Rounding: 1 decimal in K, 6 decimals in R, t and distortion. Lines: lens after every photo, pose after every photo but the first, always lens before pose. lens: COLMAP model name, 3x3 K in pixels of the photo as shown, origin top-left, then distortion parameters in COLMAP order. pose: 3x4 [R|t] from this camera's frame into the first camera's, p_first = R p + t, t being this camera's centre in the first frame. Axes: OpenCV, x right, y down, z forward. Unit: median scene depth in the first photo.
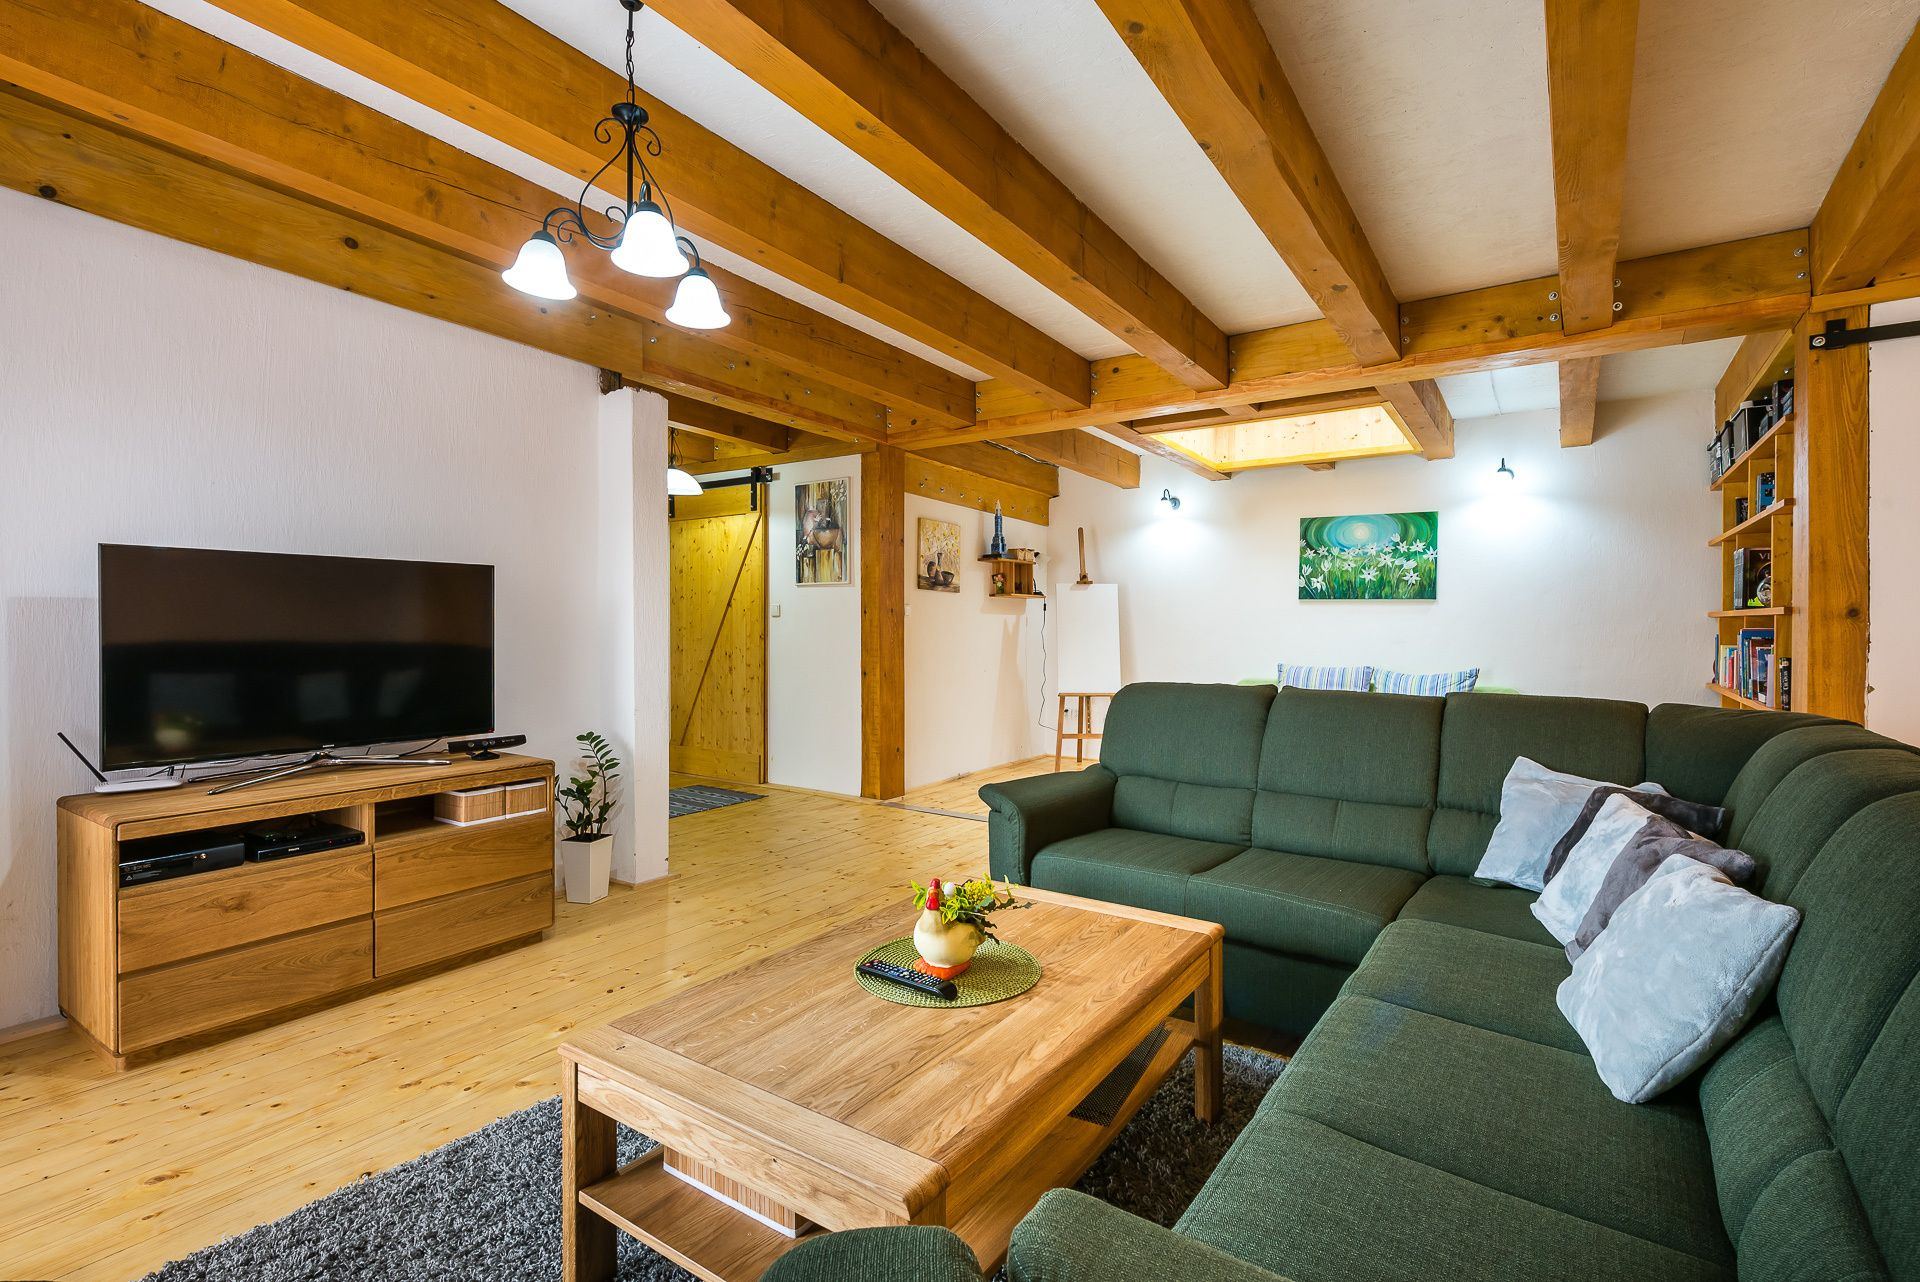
lens RADIAL K [[887.5, 0, 953.9], [0, 887.5, 636.7], [0, 0, 1]] dist [-0.005169, -0.000808]
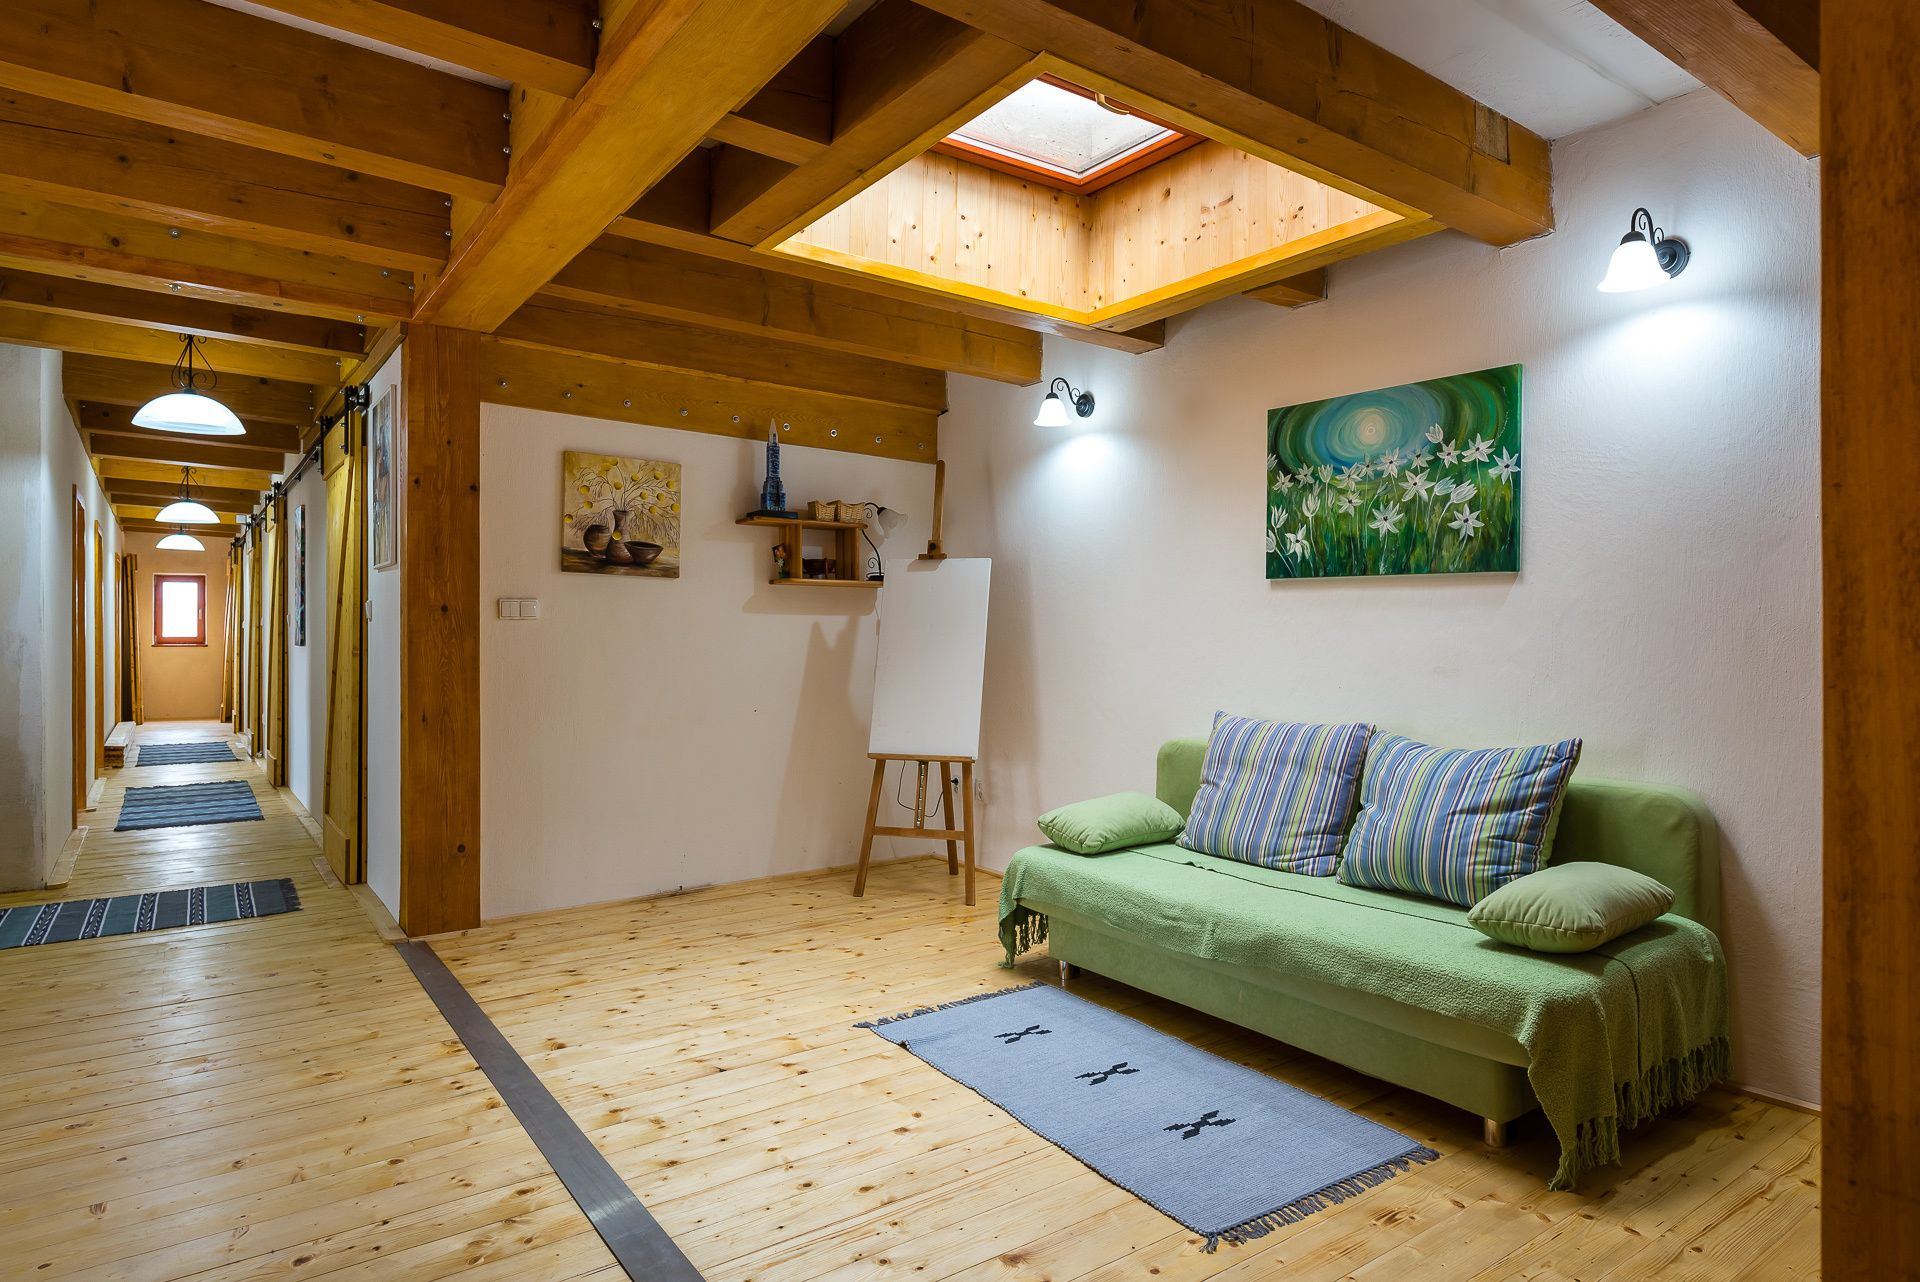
lens RADIAL K [[1115.4, 0, 965.5], [0, 1115.4, 641.8], [0, 0, 1]] dist [0.000294, 0.000232]
pose [[0.942807, 0.001020, -0.333338, 0.443455], [-0.002346, 0.999991, -0.003576, -0.005366], [0.333331, 0.004153, 0.942801, 0.380926]]
